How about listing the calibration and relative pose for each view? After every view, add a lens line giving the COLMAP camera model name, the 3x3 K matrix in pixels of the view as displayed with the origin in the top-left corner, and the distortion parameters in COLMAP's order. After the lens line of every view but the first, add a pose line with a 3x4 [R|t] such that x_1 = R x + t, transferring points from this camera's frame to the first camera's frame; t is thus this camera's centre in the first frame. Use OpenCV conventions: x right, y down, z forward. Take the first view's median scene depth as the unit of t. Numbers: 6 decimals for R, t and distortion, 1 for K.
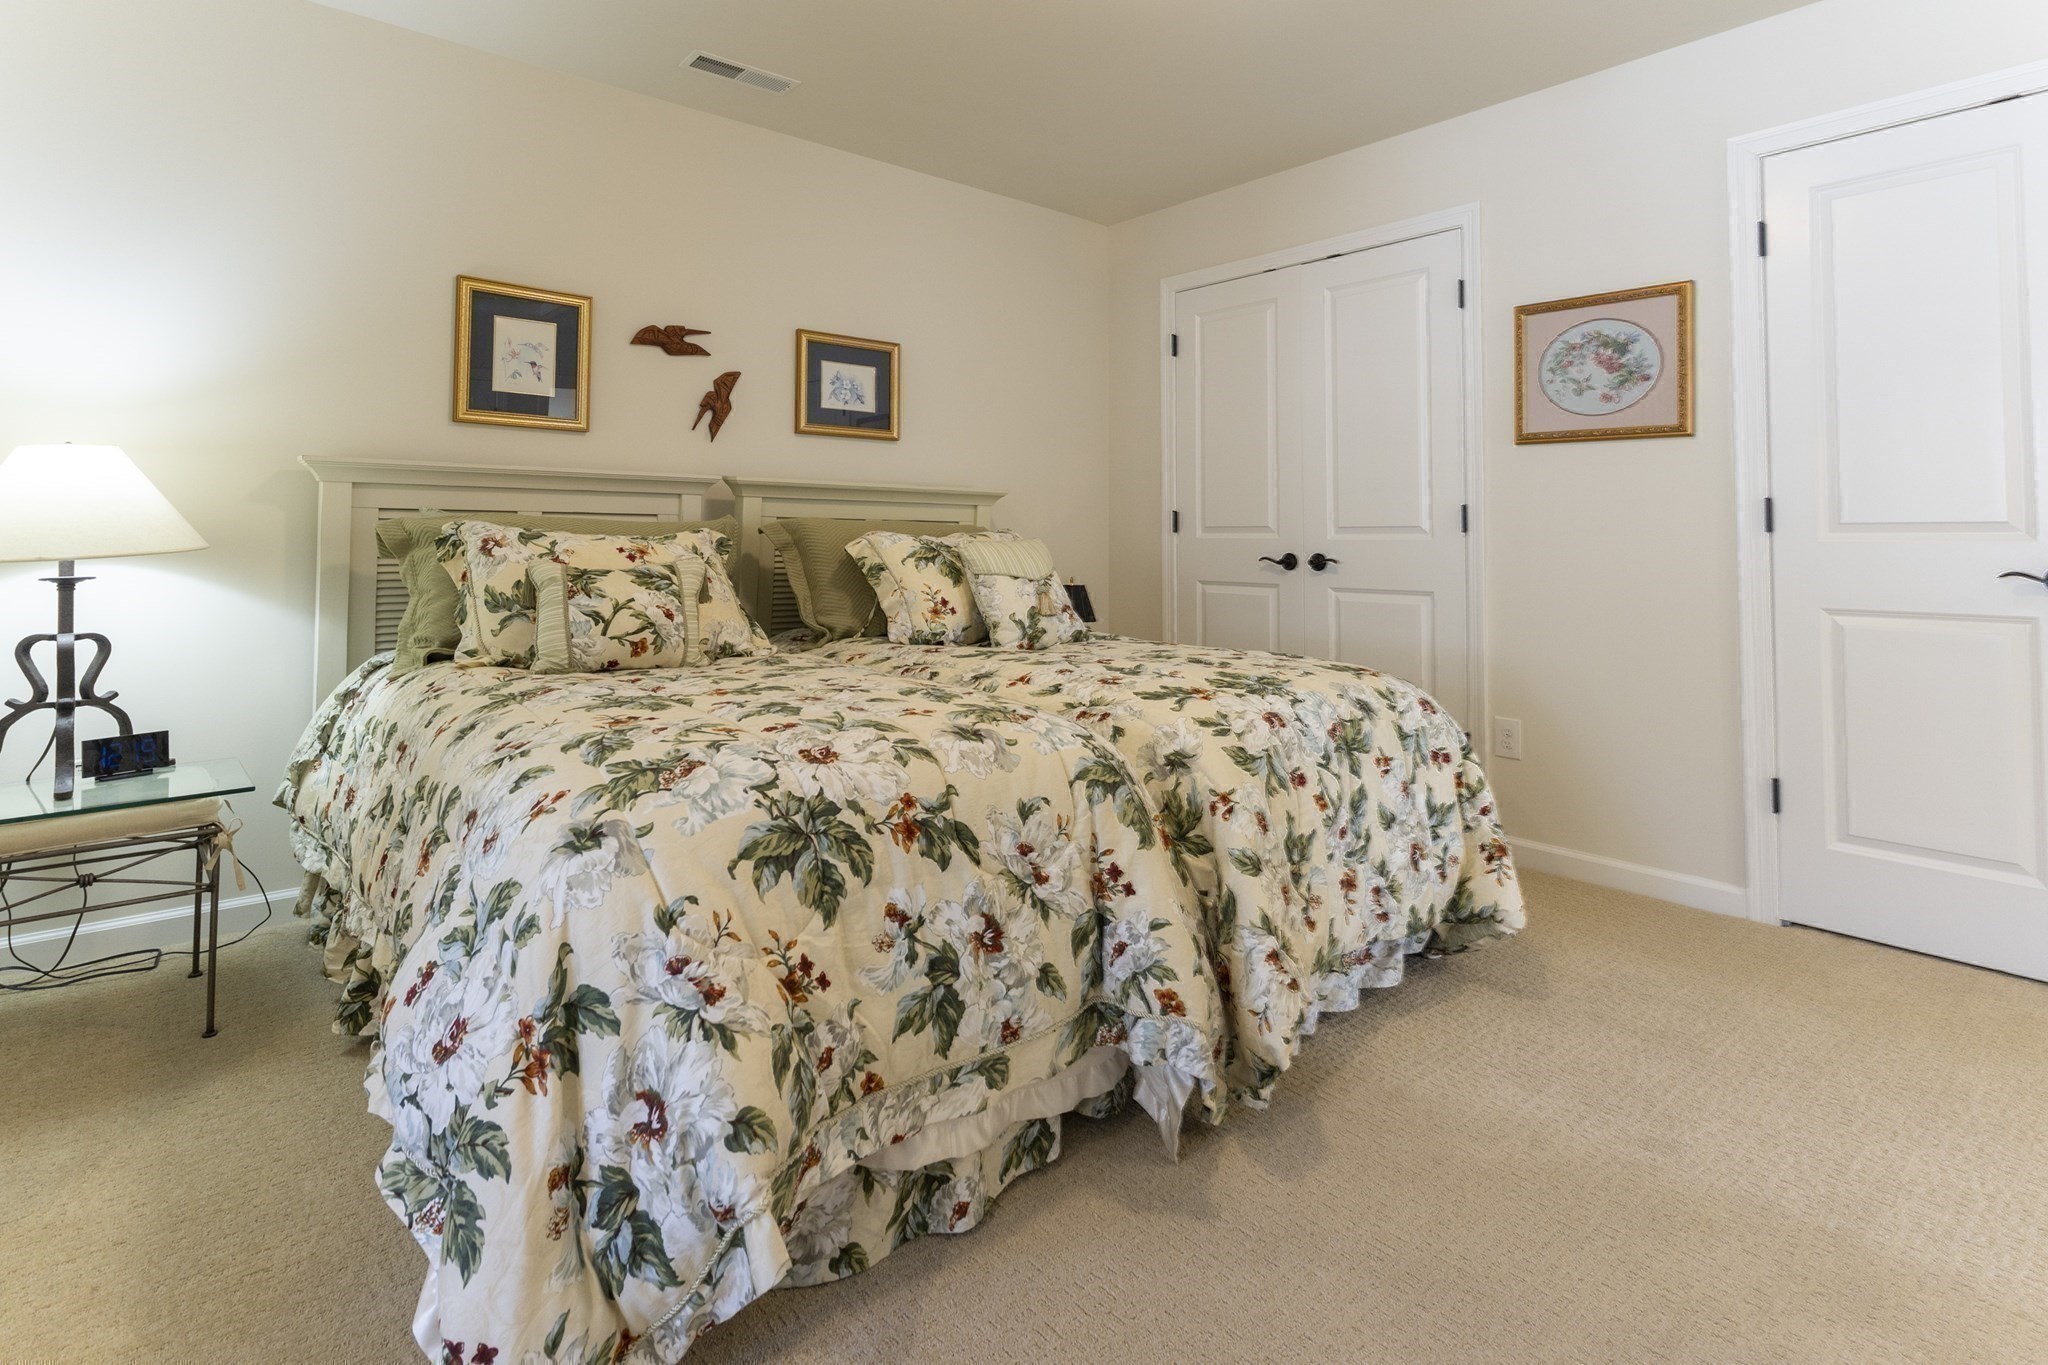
lens RADIAL K [[999.3, 0, 951.8], [0, 999.3, 512.9], [0, 0, 1]] dist [0.001241, -0.001862]
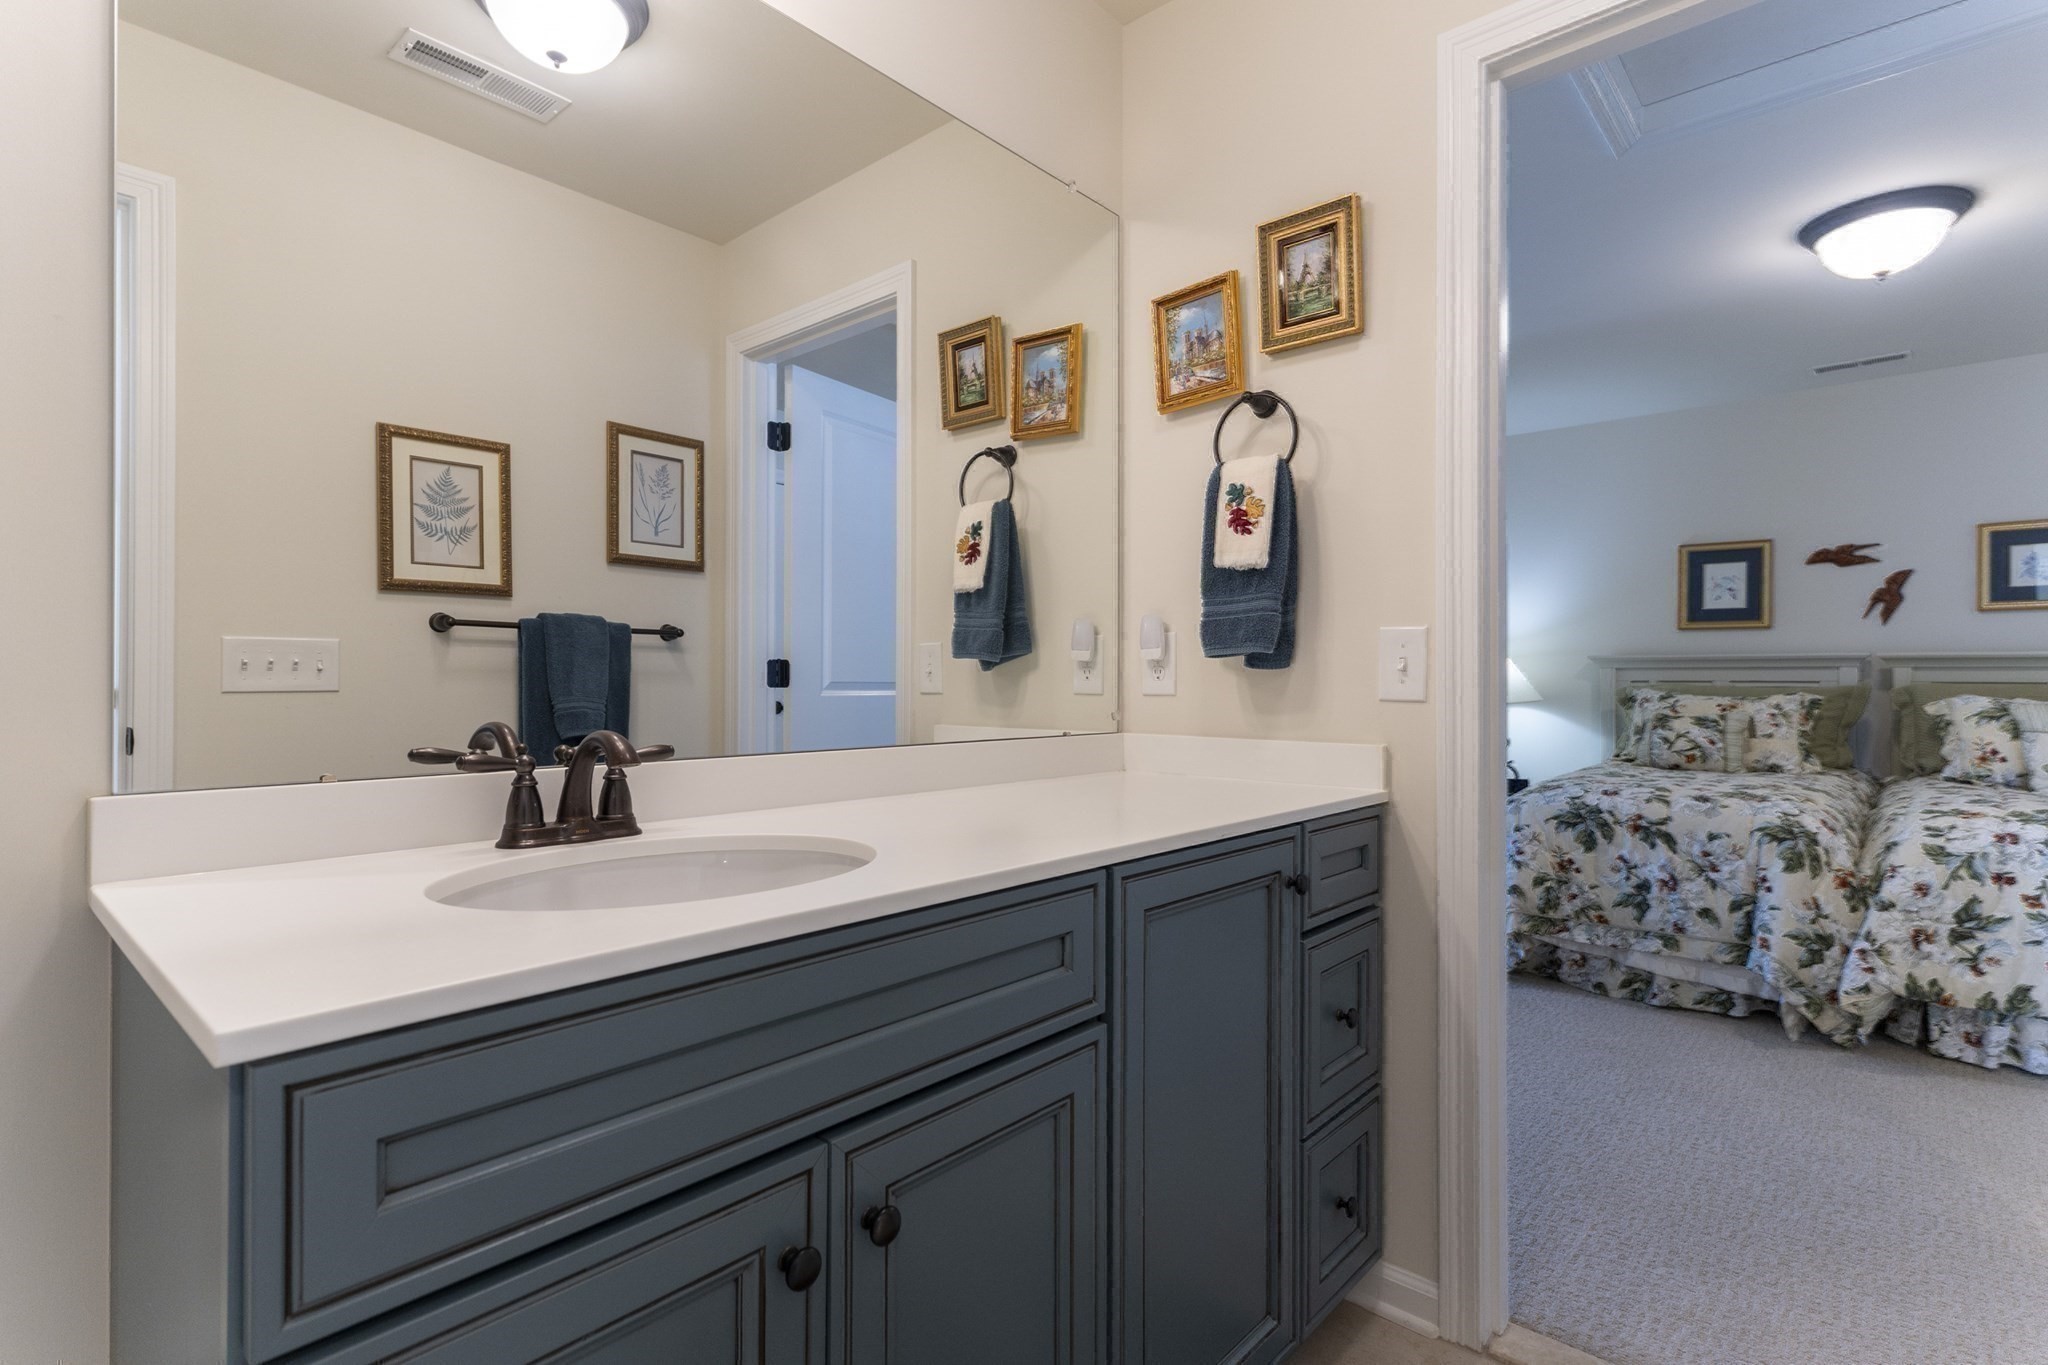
lens RADIAL K [[999.3, 0, 1019.9], [0, 999.3, 683.9], [0, 0, 1]] dist [0.001241, -0.001862]
pose [[0.133727, -0.001869, -0.991016, 1.905030], [0.027733, 0.999614, 0.001857, -0.057586], [0.990630, -0.027732, 0.133727, -0.664698]]
